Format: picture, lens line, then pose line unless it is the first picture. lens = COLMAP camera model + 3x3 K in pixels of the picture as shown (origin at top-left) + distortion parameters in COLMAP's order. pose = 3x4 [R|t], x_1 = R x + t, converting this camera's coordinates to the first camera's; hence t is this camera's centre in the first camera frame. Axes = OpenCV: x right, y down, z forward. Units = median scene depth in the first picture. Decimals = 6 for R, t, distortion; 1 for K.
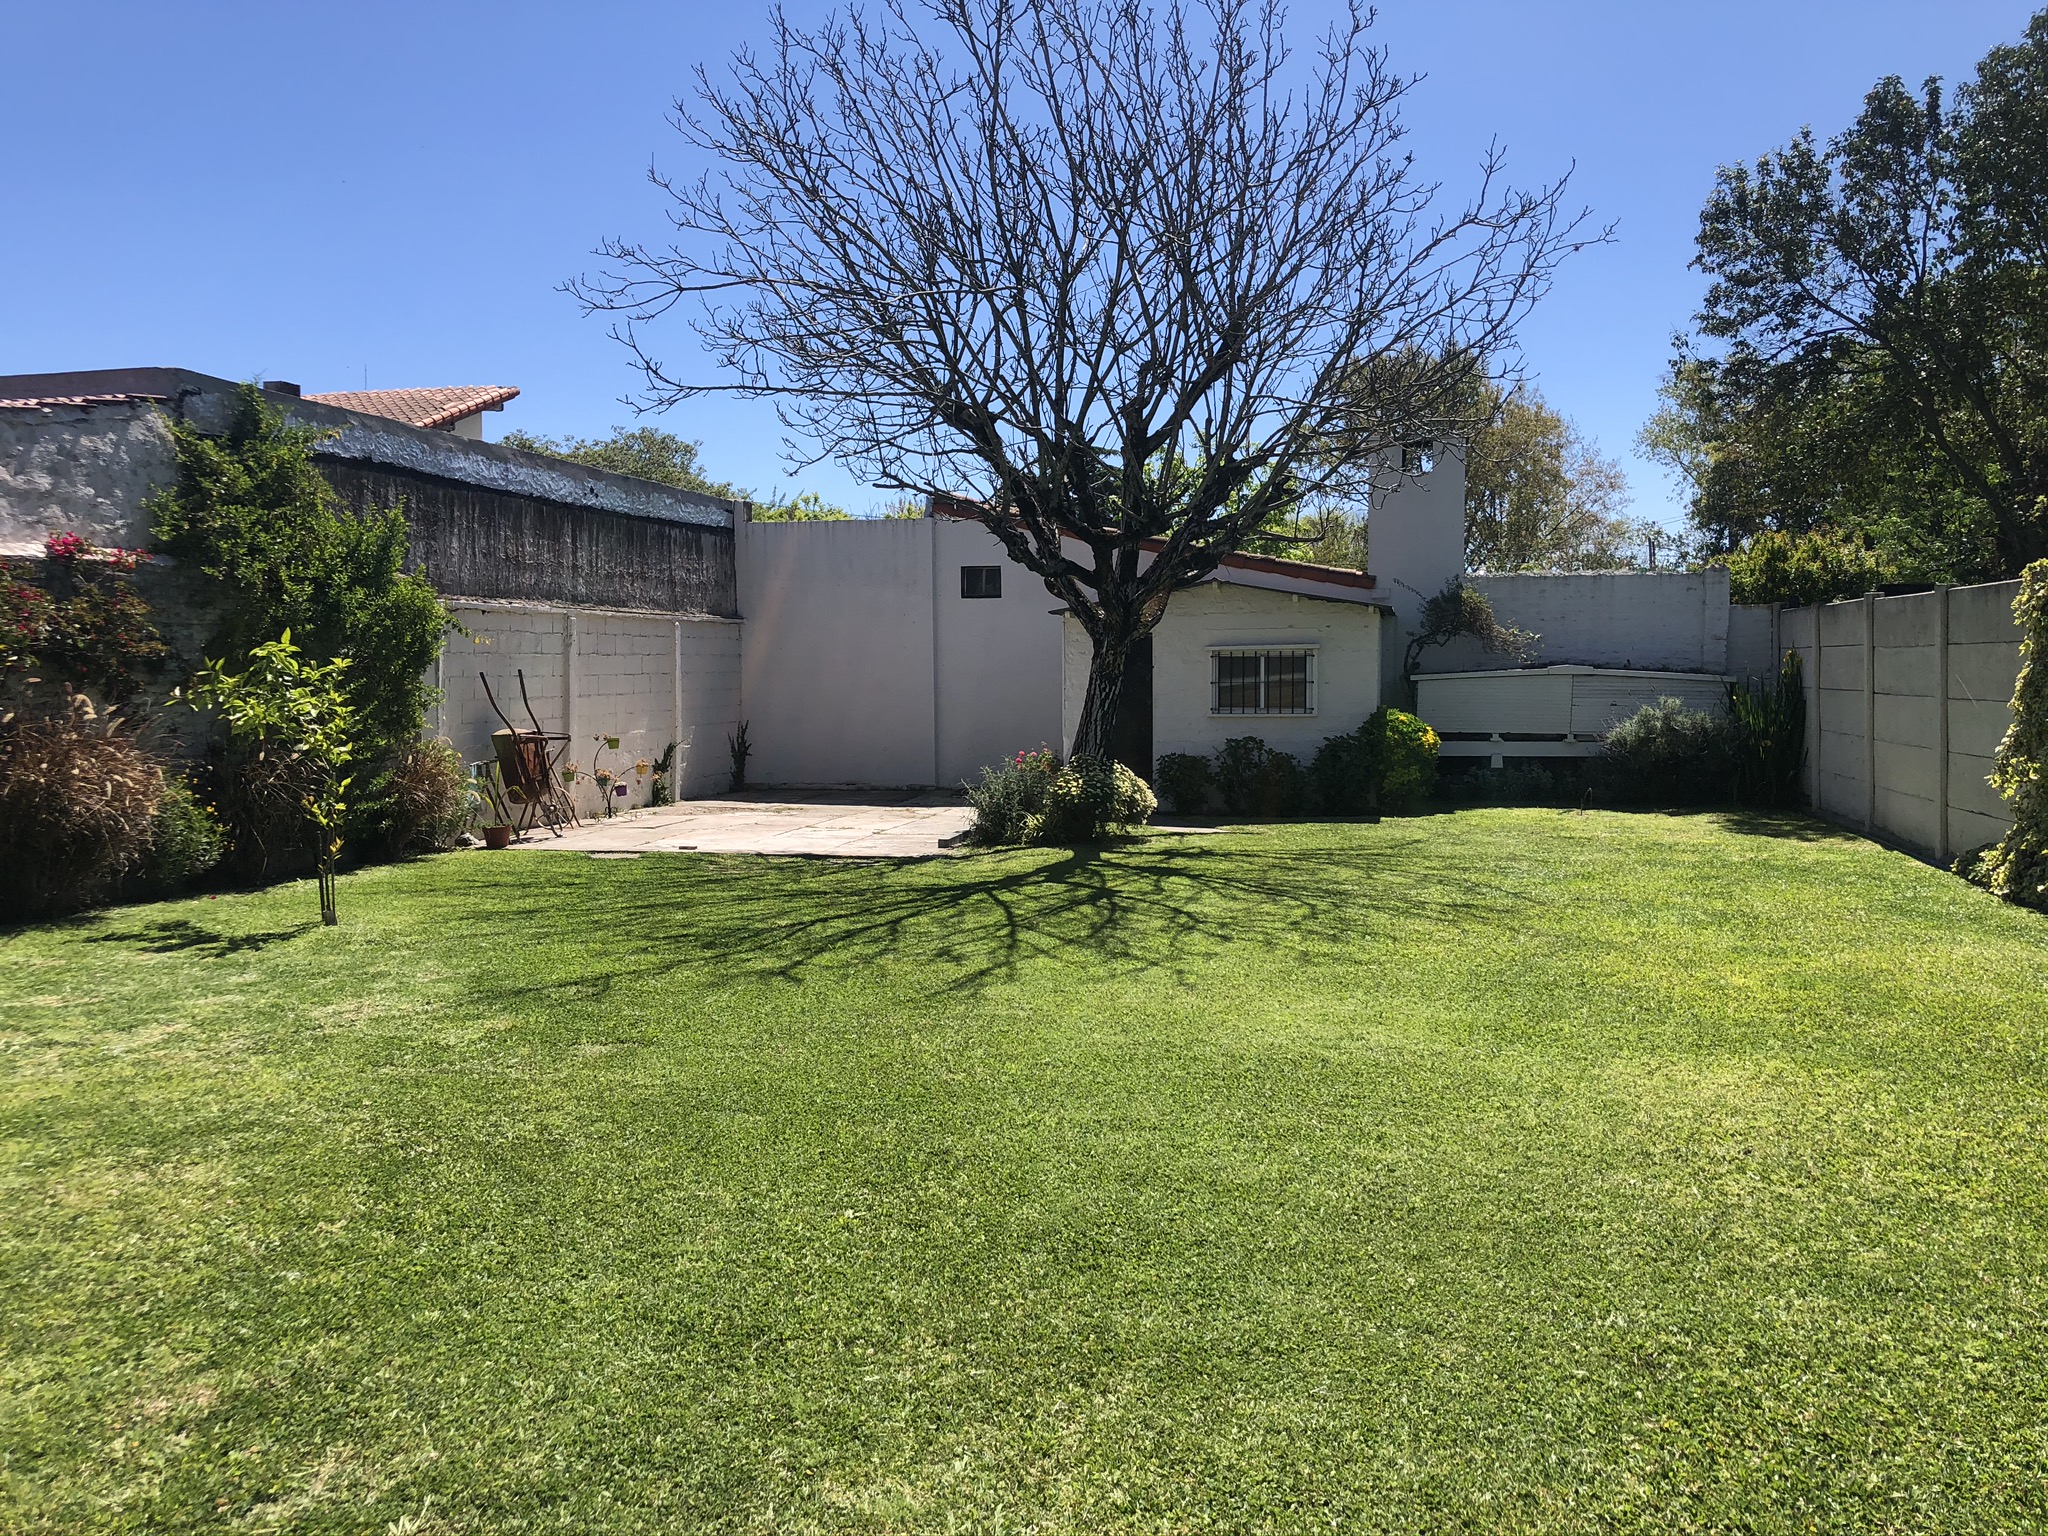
lens RADIAL K [[1671.1, 0, 1026.2], [0, 1671.1, 770.9], [0, 0, 1]] dist [0.006849, 0.002451]
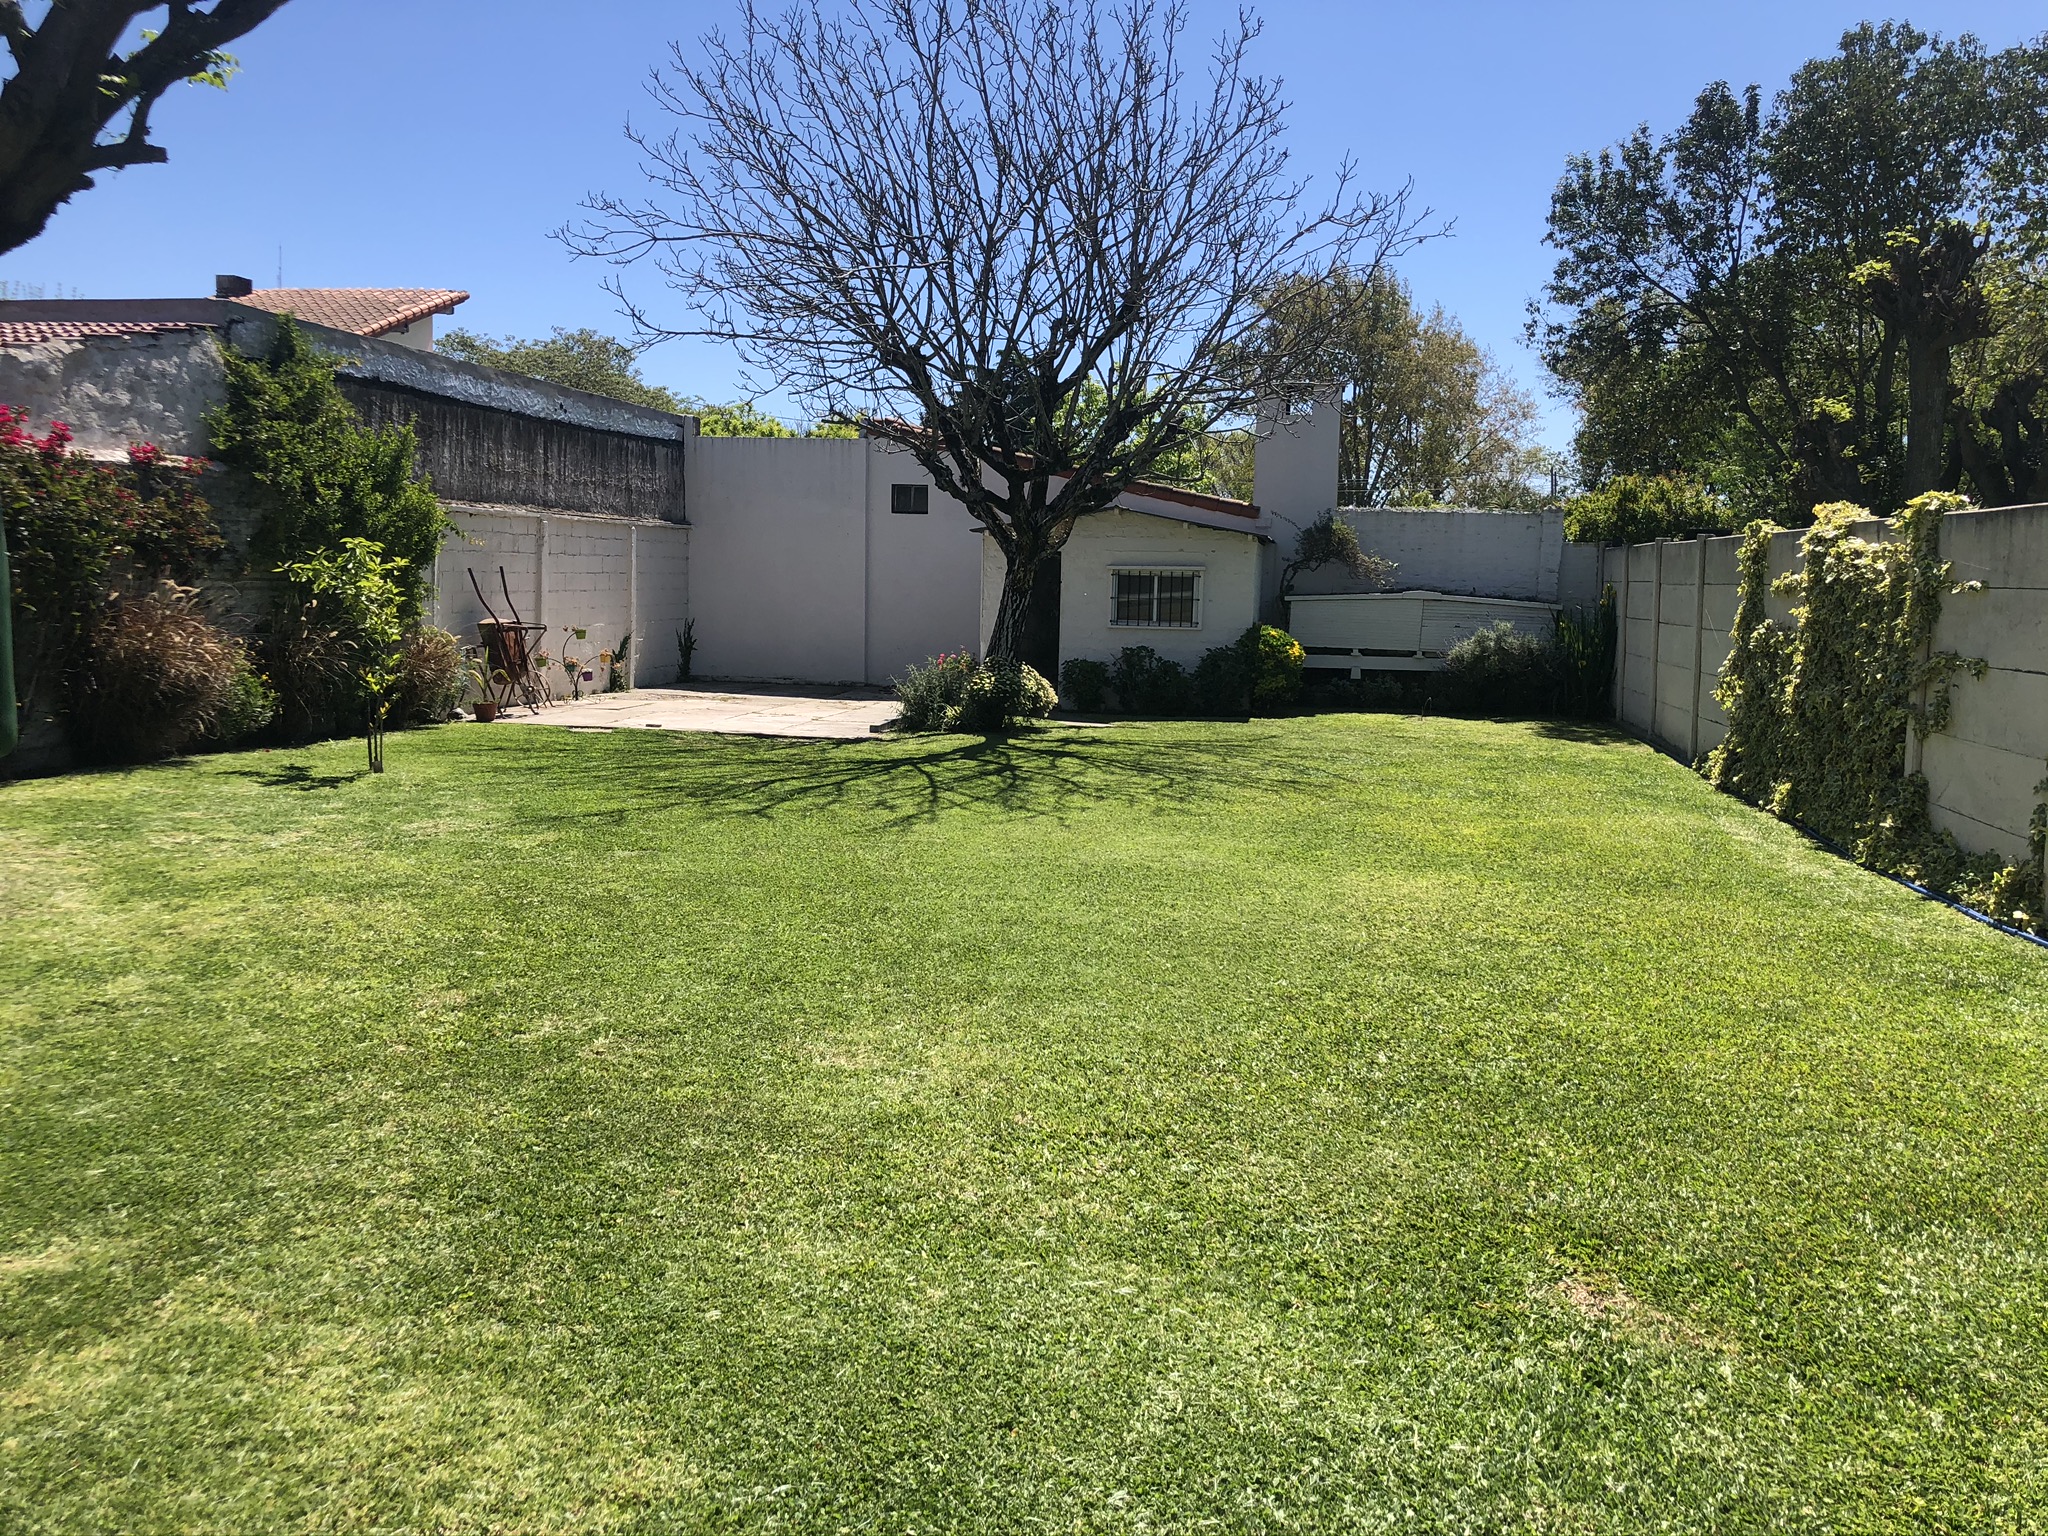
lens RADIAL K [[1679.3, 0, 1064.7], [0, 1679.3, 764.0], [0, 0, 1]] dist [0.070647, -0.148505]
pose [[0.997202, 0.023870, 0.070845, 0.000634], [-0.027360, 0.998438, 0.048704, 0.007407], [-0.069571, -0.050506, 0.996298, -0.188553]]
